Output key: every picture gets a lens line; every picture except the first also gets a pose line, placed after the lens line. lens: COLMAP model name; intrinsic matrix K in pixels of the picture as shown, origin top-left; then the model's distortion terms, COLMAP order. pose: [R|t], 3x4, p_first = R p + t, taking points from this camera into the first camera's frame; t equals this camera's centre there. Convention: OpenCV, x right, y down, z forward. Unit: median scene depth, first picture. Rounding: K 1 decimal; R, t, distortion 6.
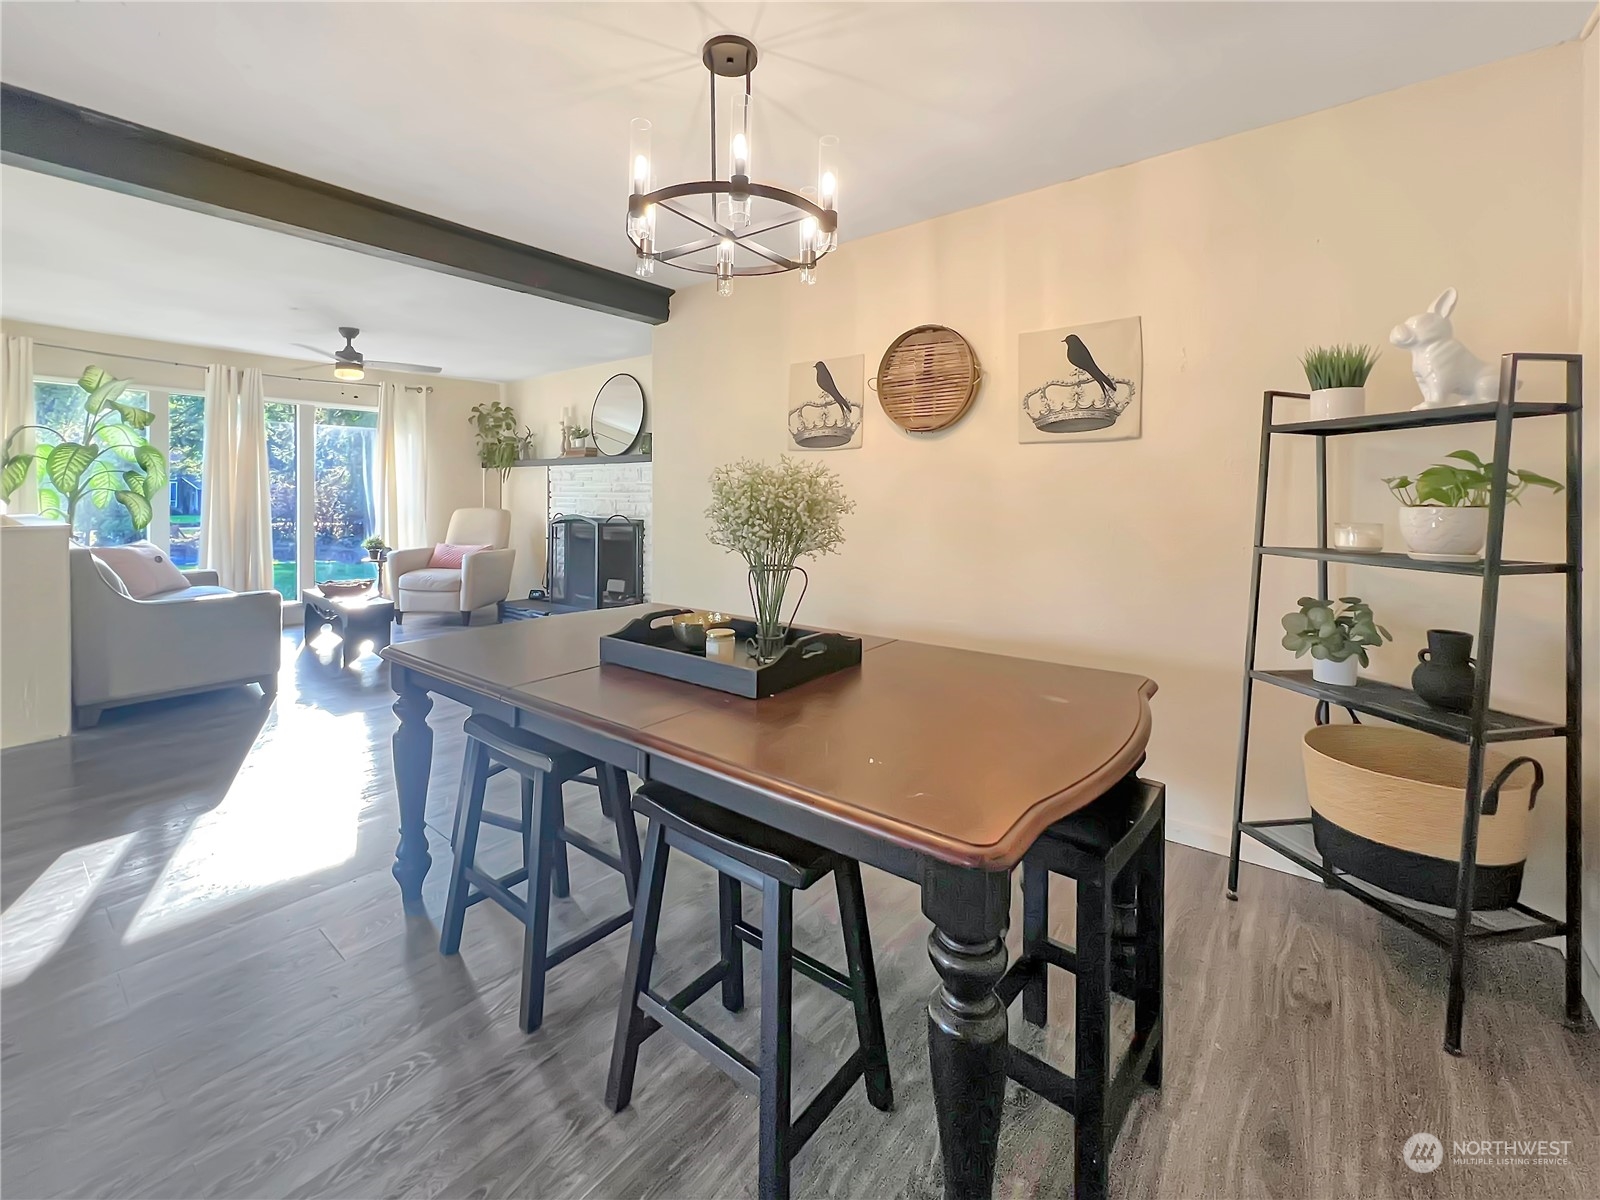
lens RADIAL K [[646.0, 0, 798.2], [0, 646.0, 599.4], [0, 0, 1]] dist [0.002010, 0.000054]
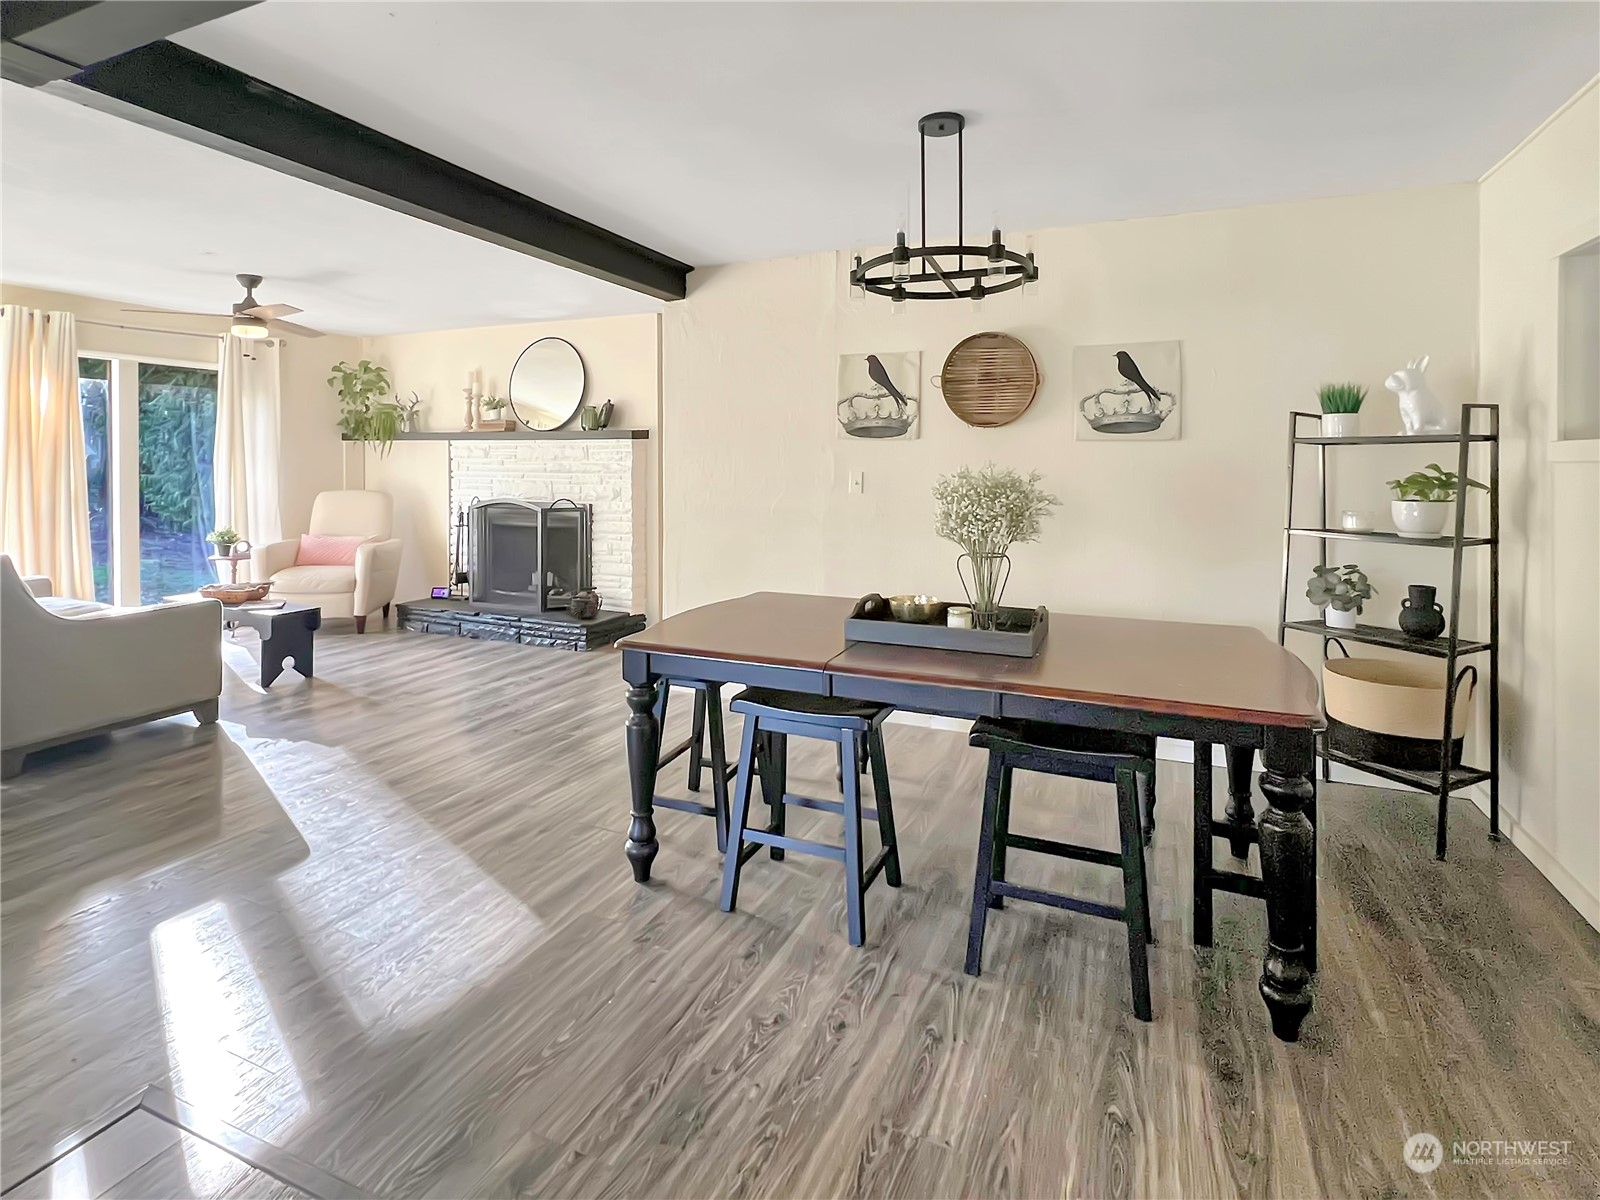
lens RADIAL K [[751.5, 0, 802.2], [0, 751.5, 600.7], [0, 0, 1]] dist [-0.000440, 0.001022]
pose [[0.966774, -0.042923, 0.252002, -0.517579], [0.038118, 0.998987, 0.023918, -0.007057], [-0.252773, -0.013517, 0.967431, -0.193880]]
